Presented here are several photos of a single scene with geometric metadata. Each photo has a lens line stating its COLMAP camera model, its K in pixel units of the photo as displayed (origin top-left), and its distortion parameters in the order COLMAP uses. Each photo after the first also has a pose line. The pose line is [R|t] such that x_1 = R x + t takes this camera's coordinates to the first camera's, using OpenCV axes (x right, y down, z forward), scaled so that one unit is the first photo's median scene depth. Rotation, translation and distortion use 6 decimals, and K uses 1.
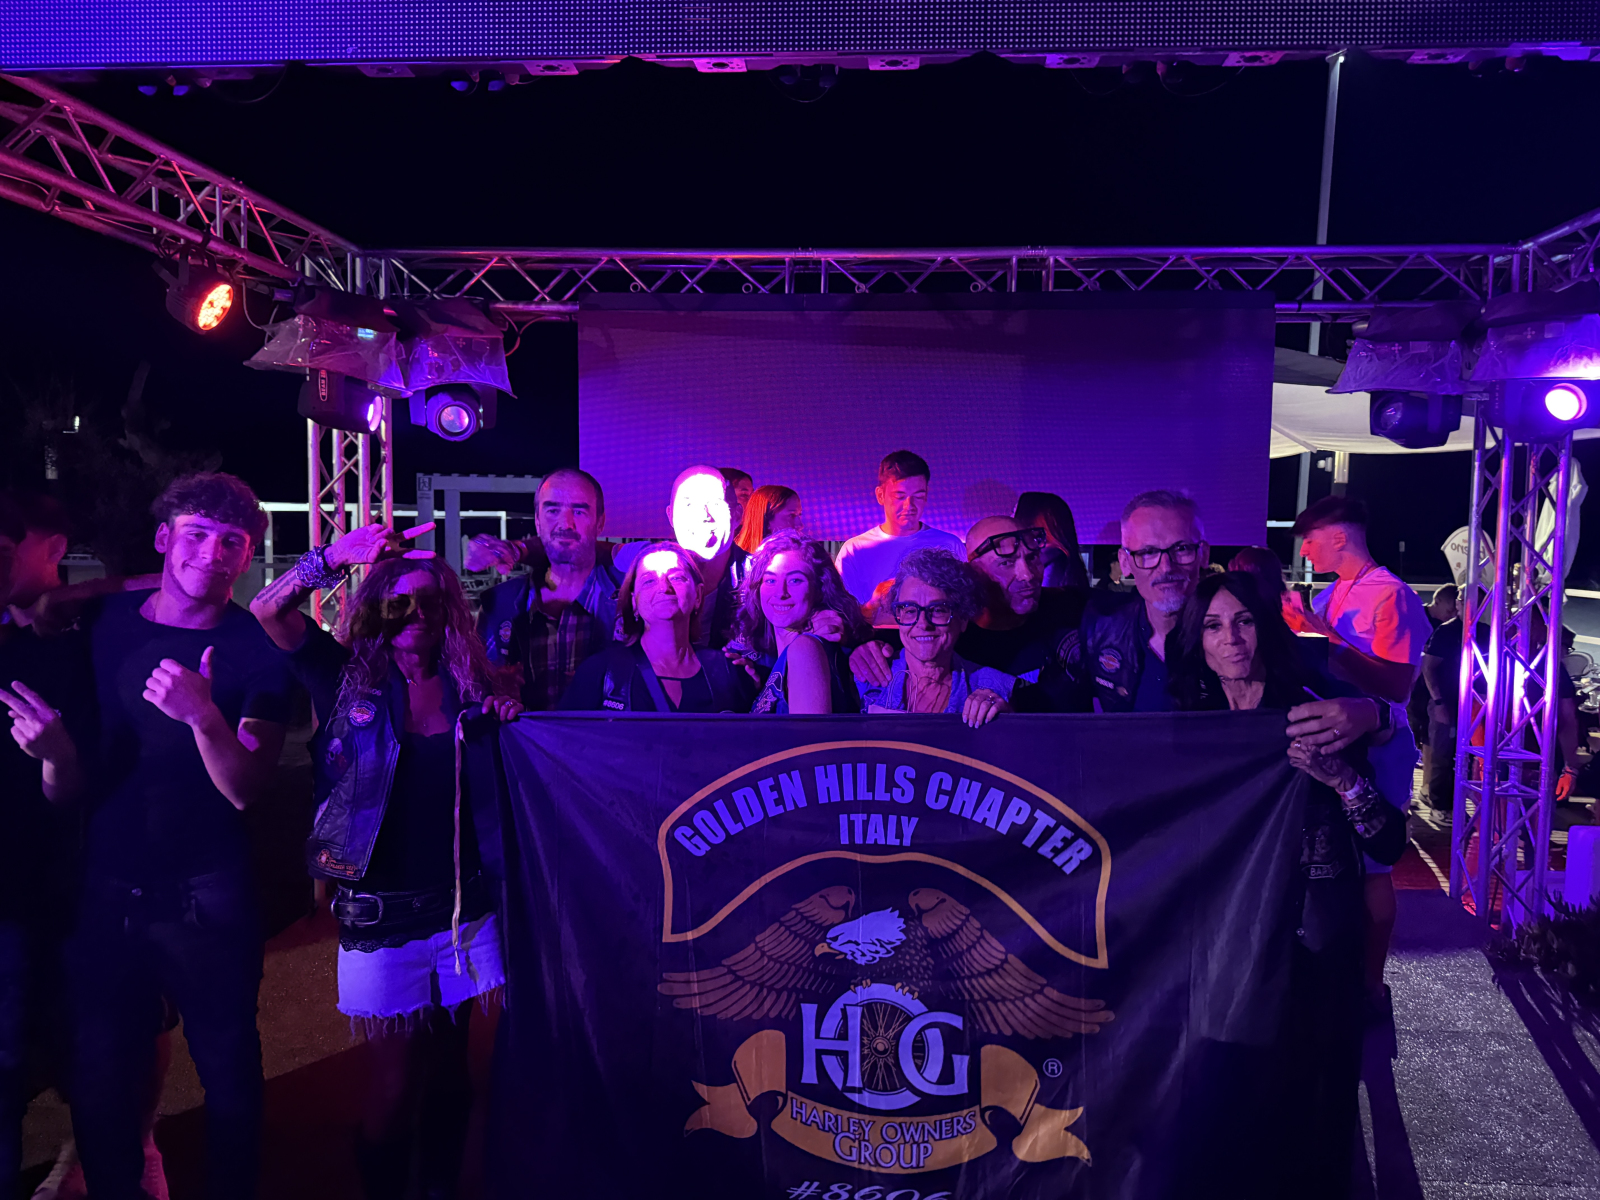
lens RADIAL K [[1131.8, 0, 799.3], [0, 1131.8, 603.2], [0, 0, 1]] dist [0.051228, -0.044239]
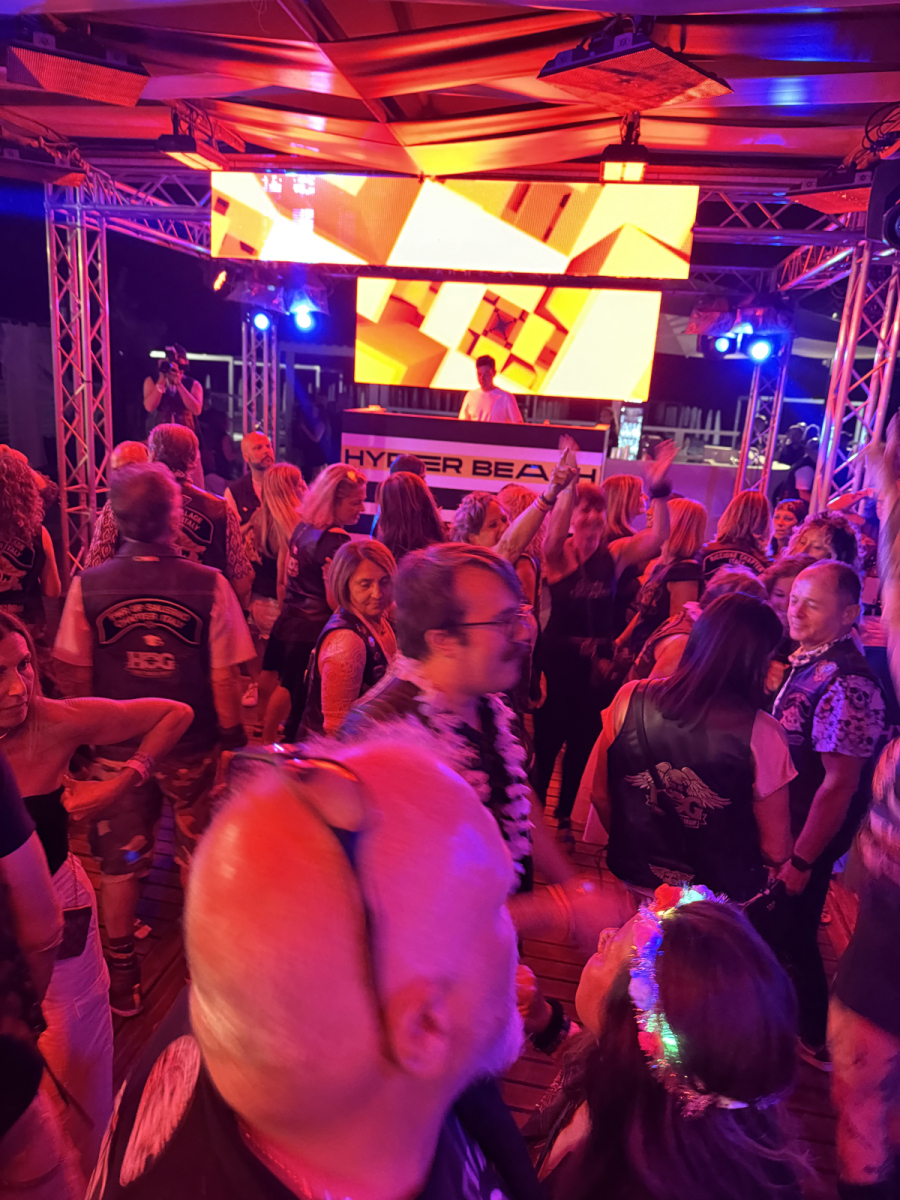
lens RADIAL K [[848.9, 0, 448.7], [0, 848.9, 597.1], [0, 0, 1]] dist [0.051228, -0.044239]
pose [[0.992778, 0.080066, -0.089334, 0.179575], [-0.063466, 0.982476, 0.175252, 0.055454], [0.101800, -0.168316, 0.980462, -0.734533]]
